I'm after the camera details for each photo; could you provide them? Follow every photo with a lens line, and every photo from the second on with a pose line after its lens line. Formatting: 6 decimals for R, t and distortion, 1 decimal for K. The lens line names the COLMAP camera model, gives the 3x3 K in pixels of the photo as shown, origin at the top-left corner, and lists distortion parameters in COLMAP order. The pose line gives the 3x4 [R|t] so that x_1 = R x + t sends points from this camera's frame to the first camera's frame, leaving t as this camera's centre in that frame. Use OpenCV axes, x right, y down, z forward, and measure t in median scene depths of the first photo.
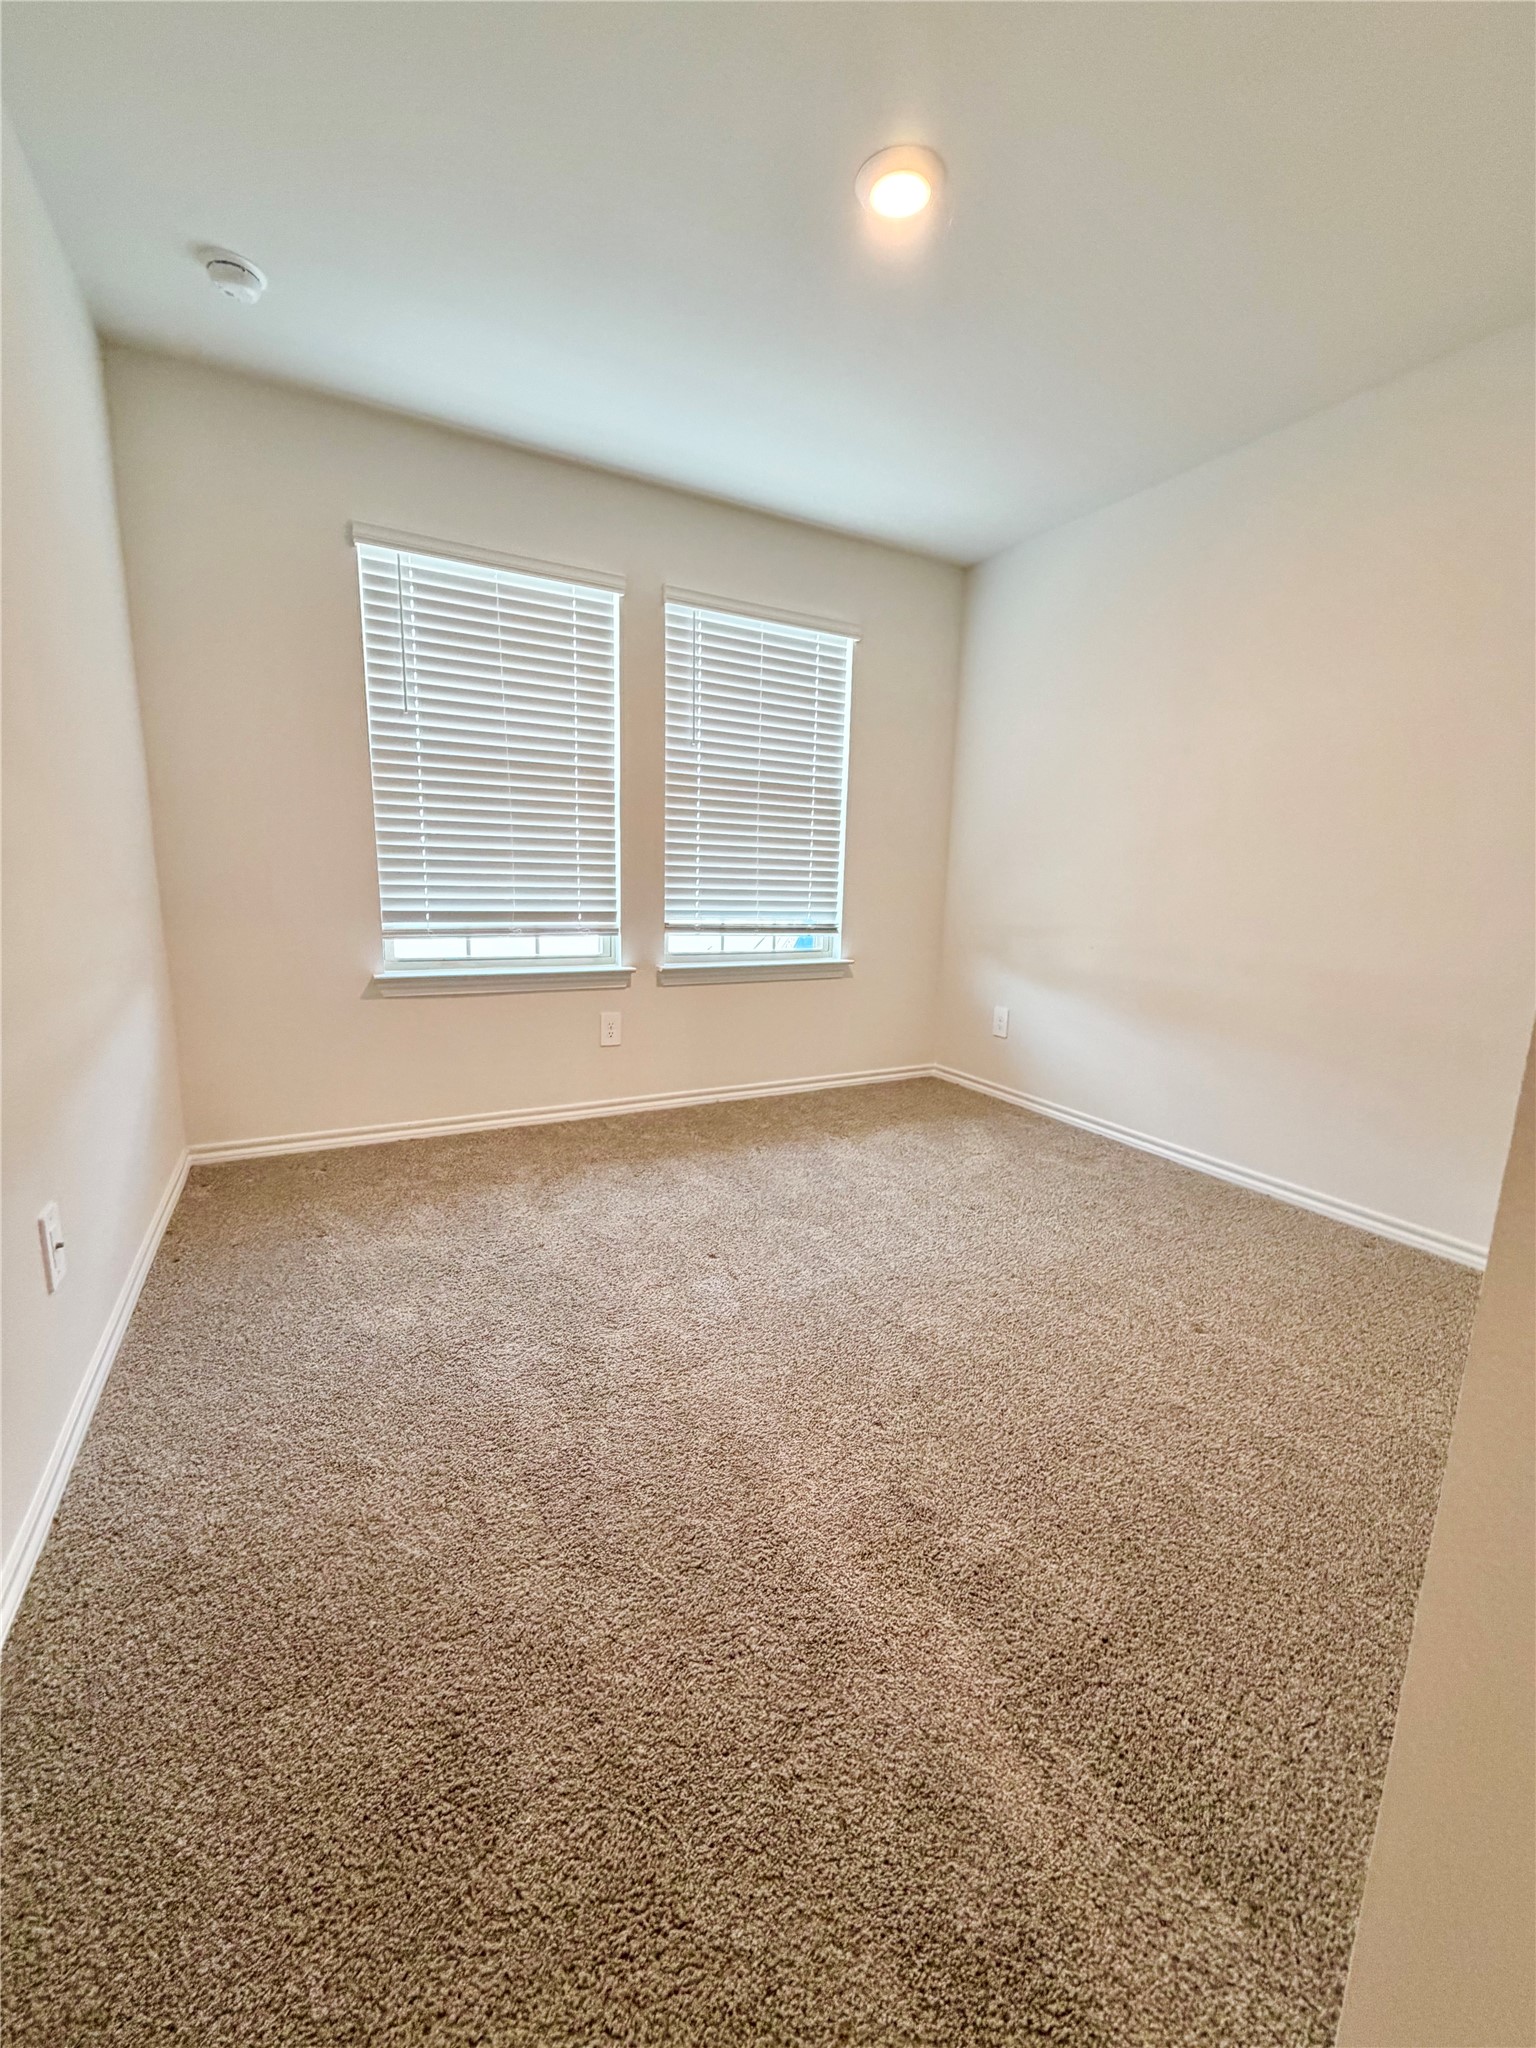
lens RADIAL K [[832.3, 0, 768.0], [0, 832.3, 1024.0], [0, 0, 1]] dist [0.003783, 0.000223]
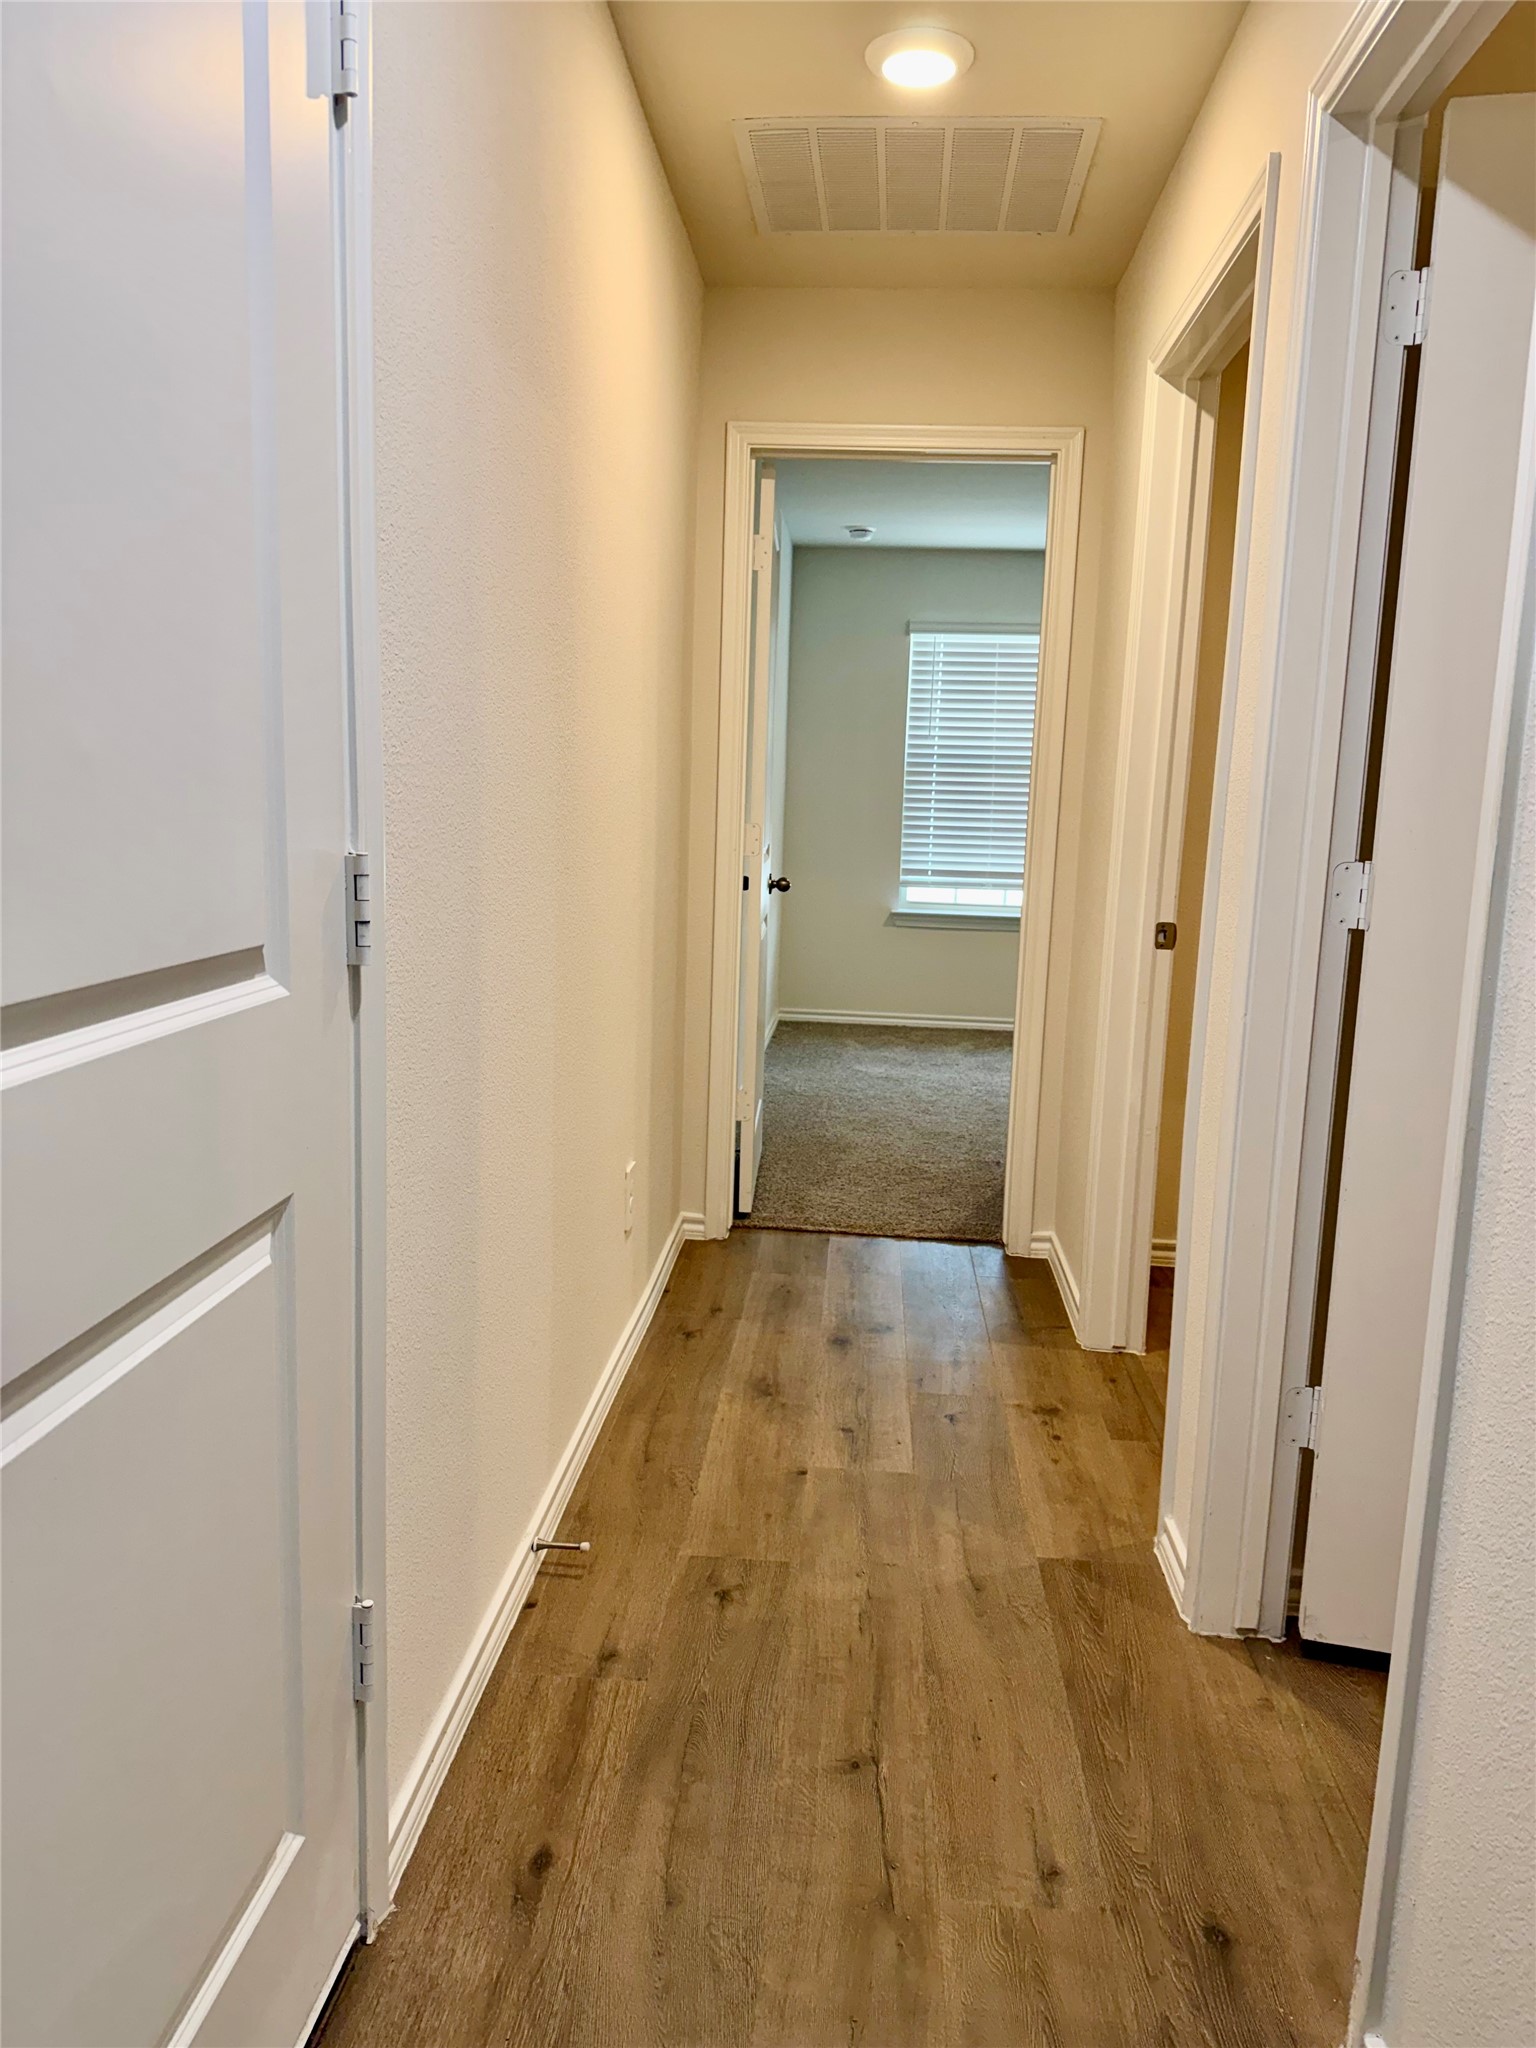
lens RADIAL K [[1409.3, 0, 768.0], [0, 1409.3, 1024.0], [0, 0, 1]] dist [-0.002583, -0.000721]
pose [[0.840569, 0.103303, -0.531763, 0.717987], [-0.103714, 0.994179, 0.029190, 0.094763], [0.531683, 0.030615, 0.846390, -1.276640]]
